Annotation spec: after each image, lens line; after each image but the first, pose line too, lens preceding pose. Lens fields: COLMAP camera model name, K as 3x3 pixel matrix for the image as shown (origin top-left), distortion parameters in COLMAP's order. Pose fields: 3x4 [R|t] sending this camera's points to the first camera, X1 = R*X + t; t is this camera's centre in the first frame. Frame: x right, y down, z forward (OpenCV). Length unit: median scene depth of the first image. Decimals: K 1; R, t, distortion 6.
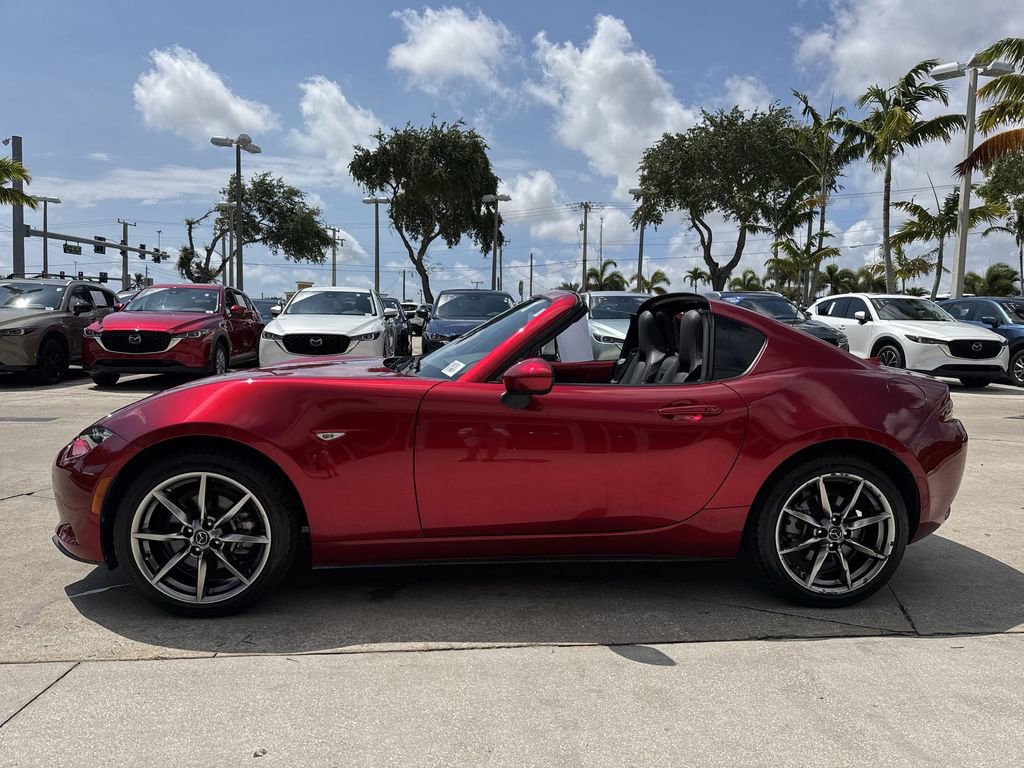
lens RADIAL K [[719.0, 0, 525.1], [0, 719.0, 388.2], [0, 0, 1]] dist [0.038482, -0.050401]
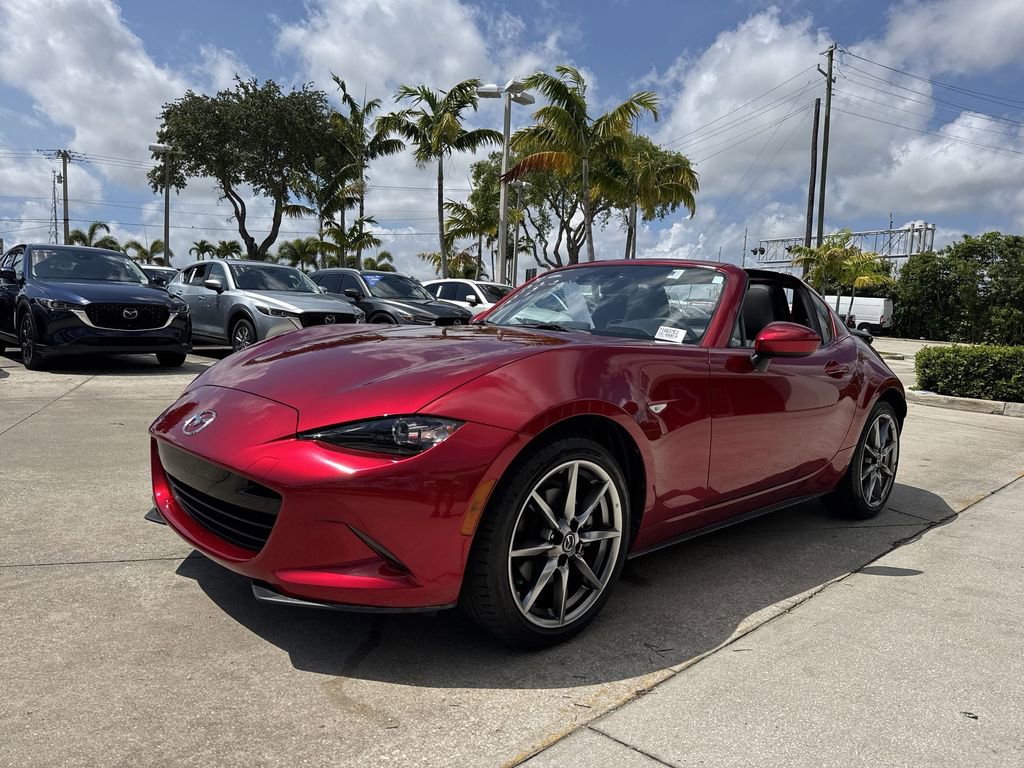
lens RADIAL K [[720.1, 0, 514.9], [0, 720.1, 388.1], [0, 0, 1]] dist [0.031356, -0.042107]
pose [[0.782586, -0.040555, 0.621220, -0.216052], [0.024125, 0.999102, 0.034831, 0.001519], [-0.622074, -0.012271, 0.782862, 0.092313]]
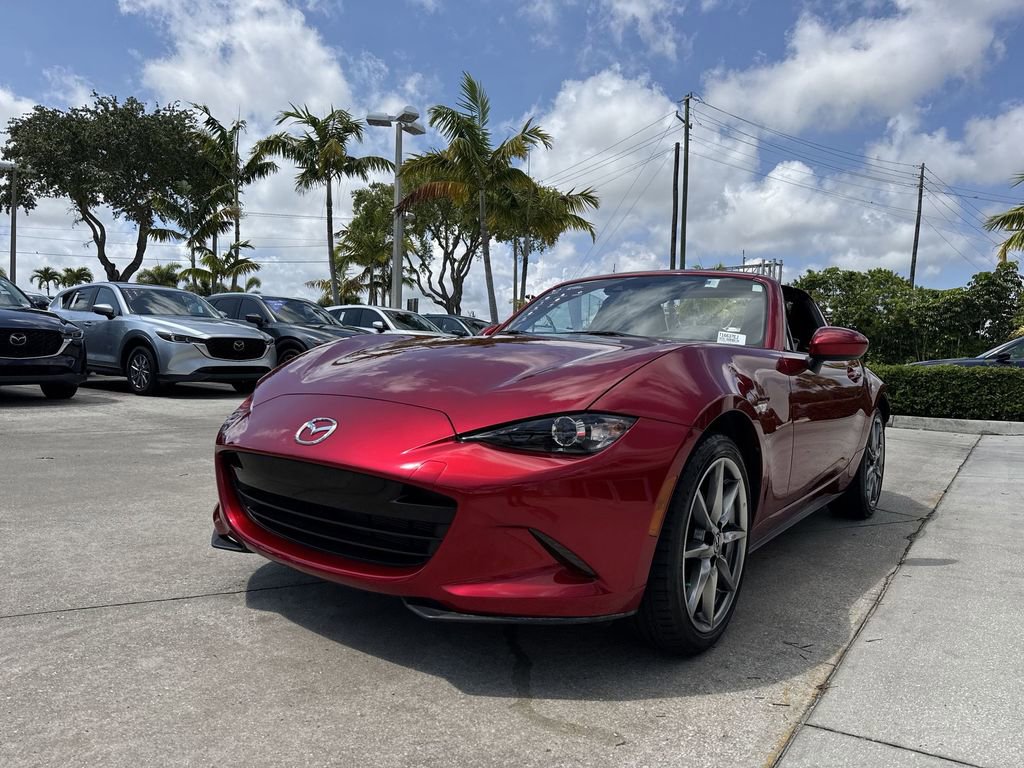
lens RADIAL K [[720.1, 0, 514.9], [0, 720.1, 388.1], [0, 0, 1]] dist [0.031356, -0.042107]
pose [[0.662155, -0.026768, 0.748889, -0.257643], [0.042842, 0.999079, -0.002170, 0.007273], [-0.748141, 0.033521, 0.662692, 0.141728]]
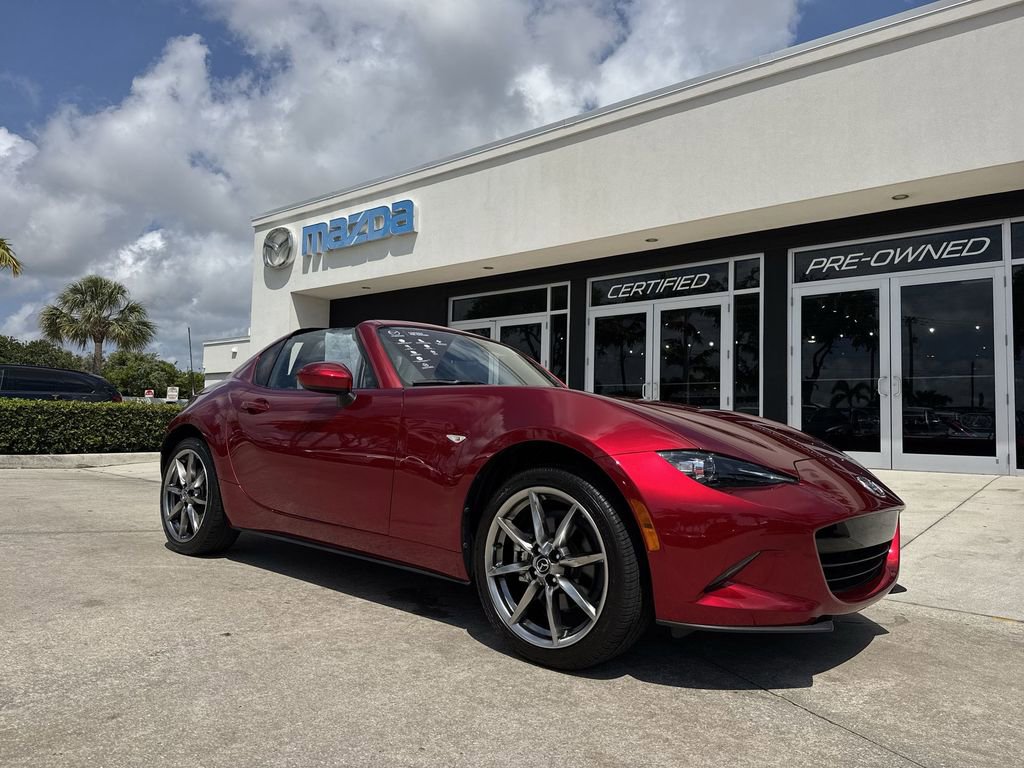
lens RADIAL K [[705.0, 0, 504.9], [0, 705.0, 396.1], [0, 0, 1]] dist [0.090014, -0.135322]
pose [[-0.681257, -0.009639, 0.731981, -0.242839], [0.012095, 0.999629, 0.024420, -0.017833], [-0.731944, 0.025490, -0.680888, 0.498989]]
